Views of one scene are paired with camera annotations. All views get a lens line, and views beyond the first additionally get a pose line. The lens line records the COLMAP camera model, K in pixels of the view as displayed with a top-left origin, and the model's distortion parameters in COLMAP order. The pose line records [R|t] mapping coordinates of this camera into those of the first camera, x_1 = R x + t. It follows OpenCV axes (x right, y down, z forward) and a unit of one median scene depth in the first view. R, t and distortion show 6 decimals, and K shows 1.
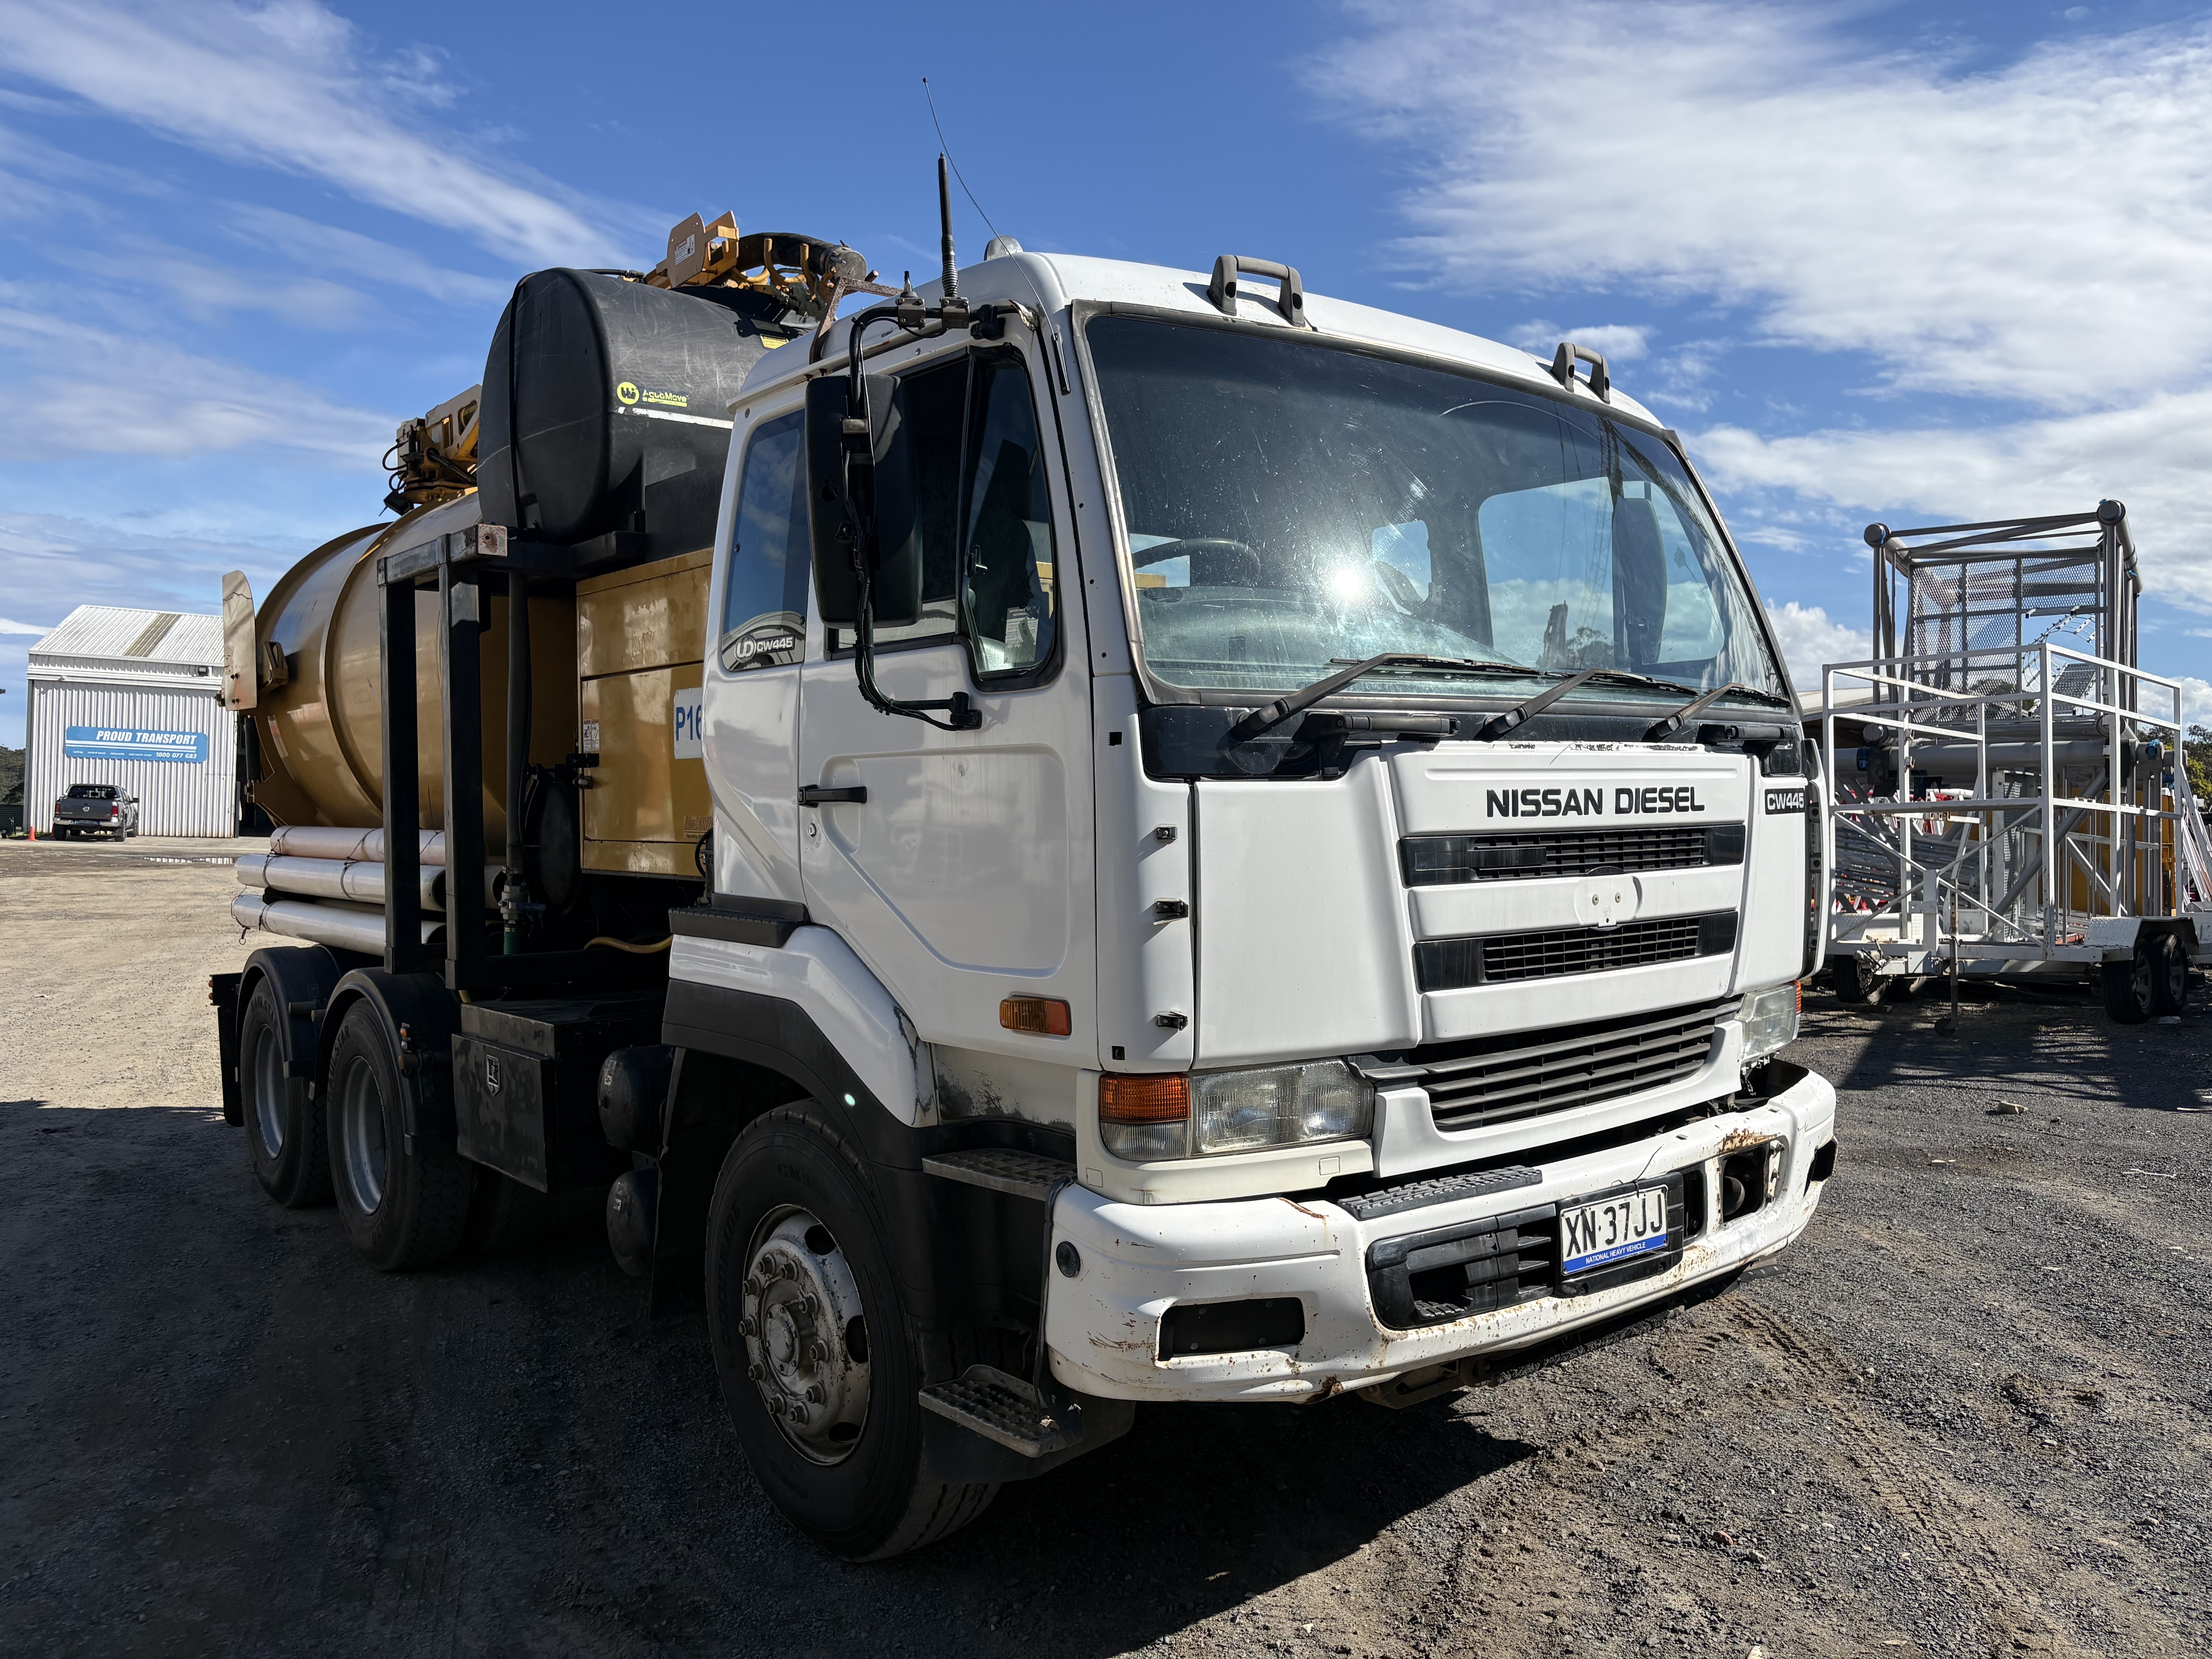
lens RADIAL K [[1648.4, 0, 1106.0], [0, 1648.4, 829.5], [0, 0, 1]] dist [0.047959, -0.054554]
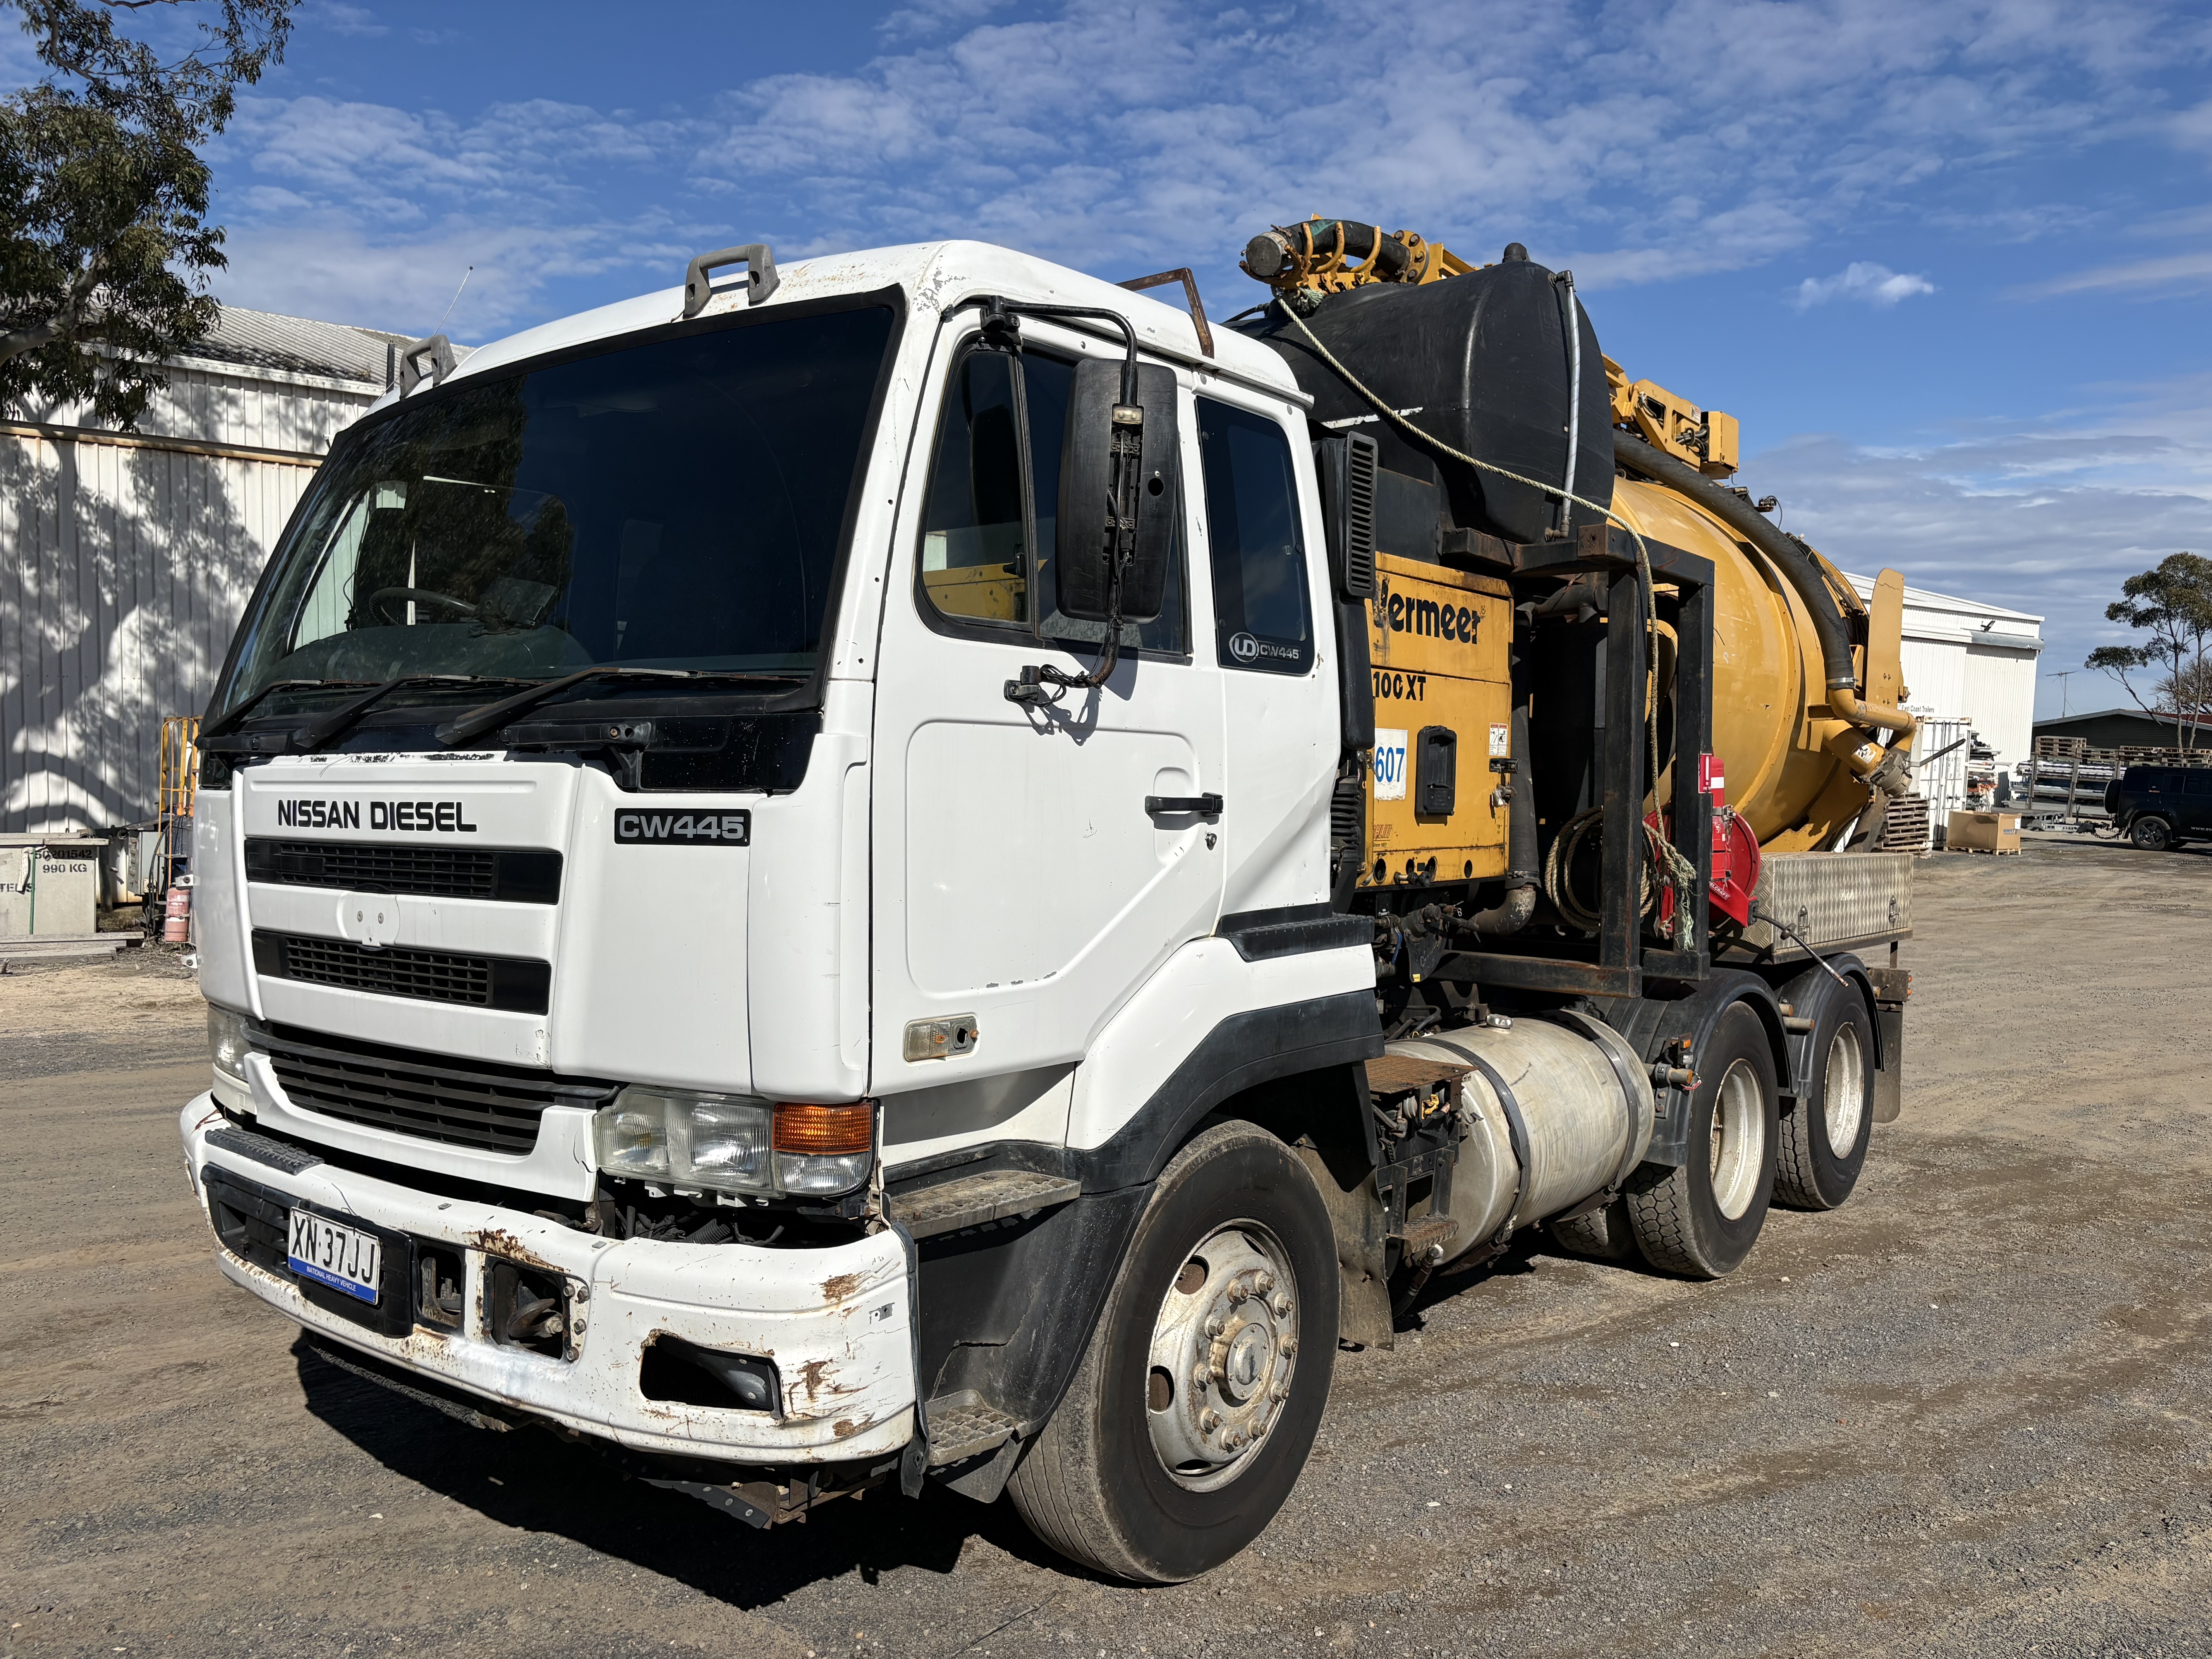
lens RADIAL K [[1648.4, 0, 1106.0], [0, 1648.4, 829.5], [0, 0, 1]] dist [0.047959, -0.054554]
pose [[0.219681, 0.035393, -0.974929, 1.362644], [-0.029435, 0.999127, 0.029639, -0.050856], [0.975128, 0.022186, 0.220531, 1.233088]]
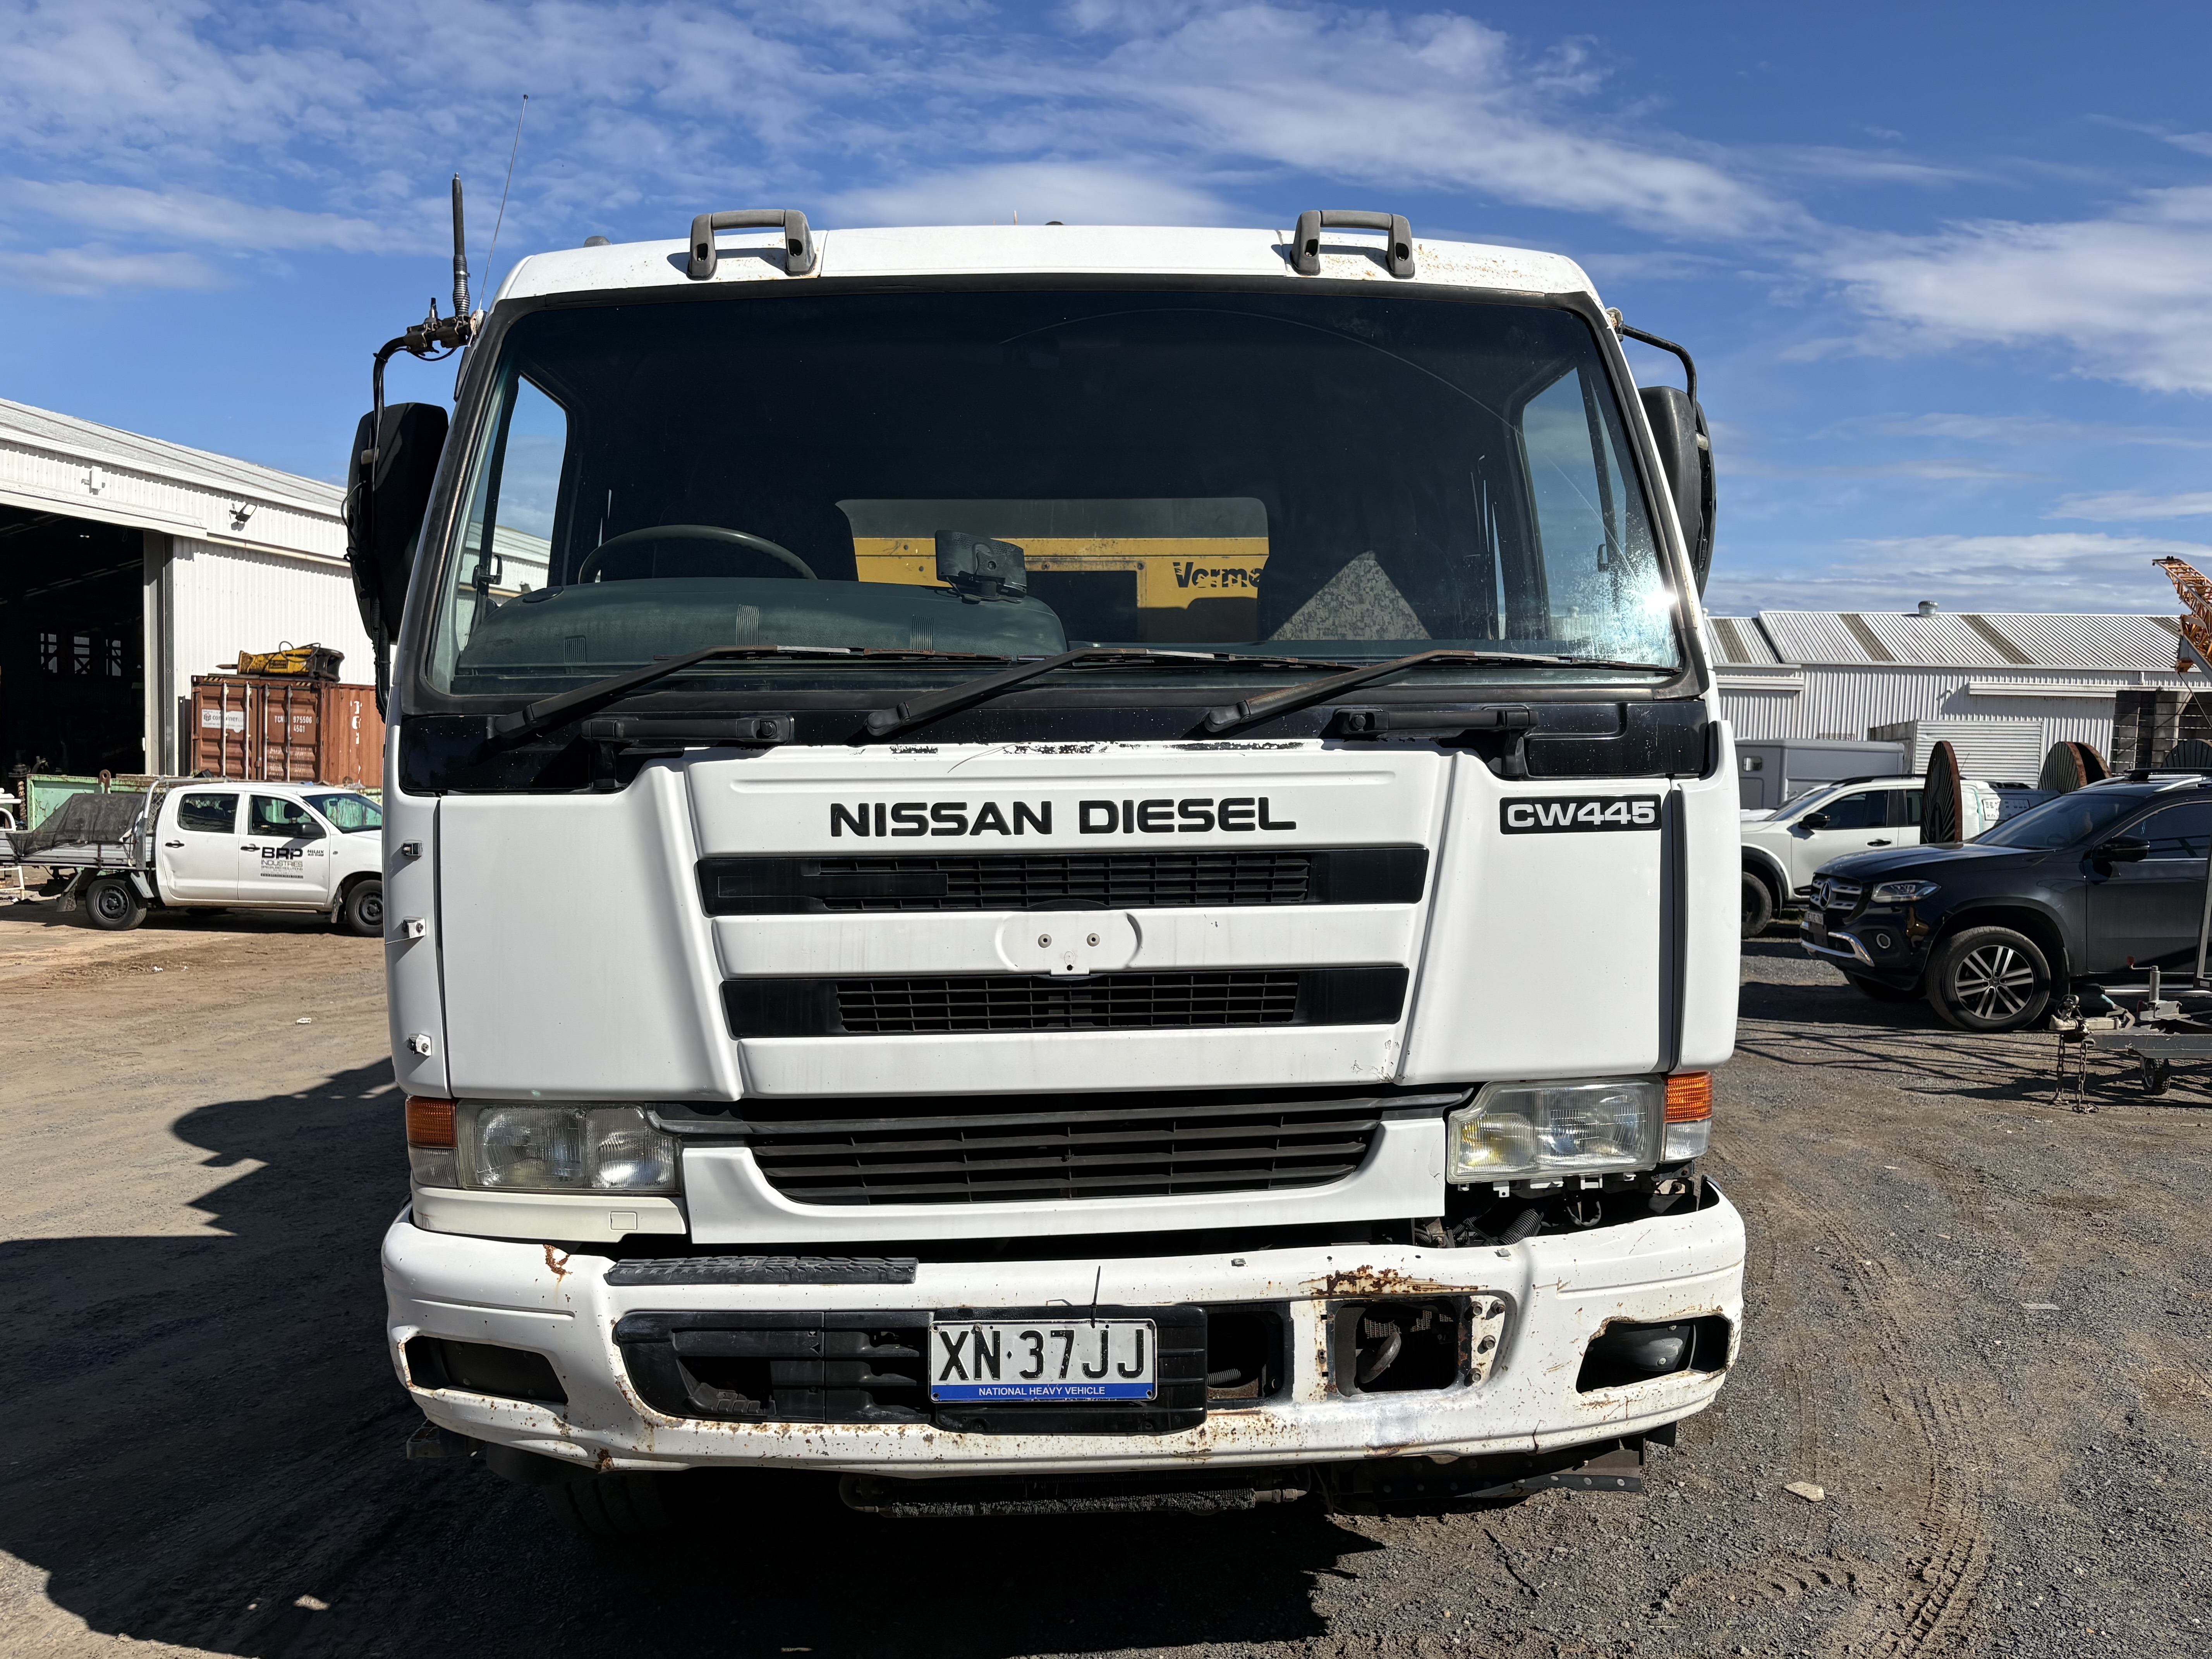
lens RADIAL K [[1648.4, 0, 1106.0], [0, 1648.4, 829.5], [0, 0, 1]] dist [0.047959, -0.054554]
pose [[0.798265, 0.020099, -0.601971, 0.807286], [-0.008931, 0.999728, 0.021536, -0.028925], [0.602240, -0.011816, 0.798228, 0.396755]]
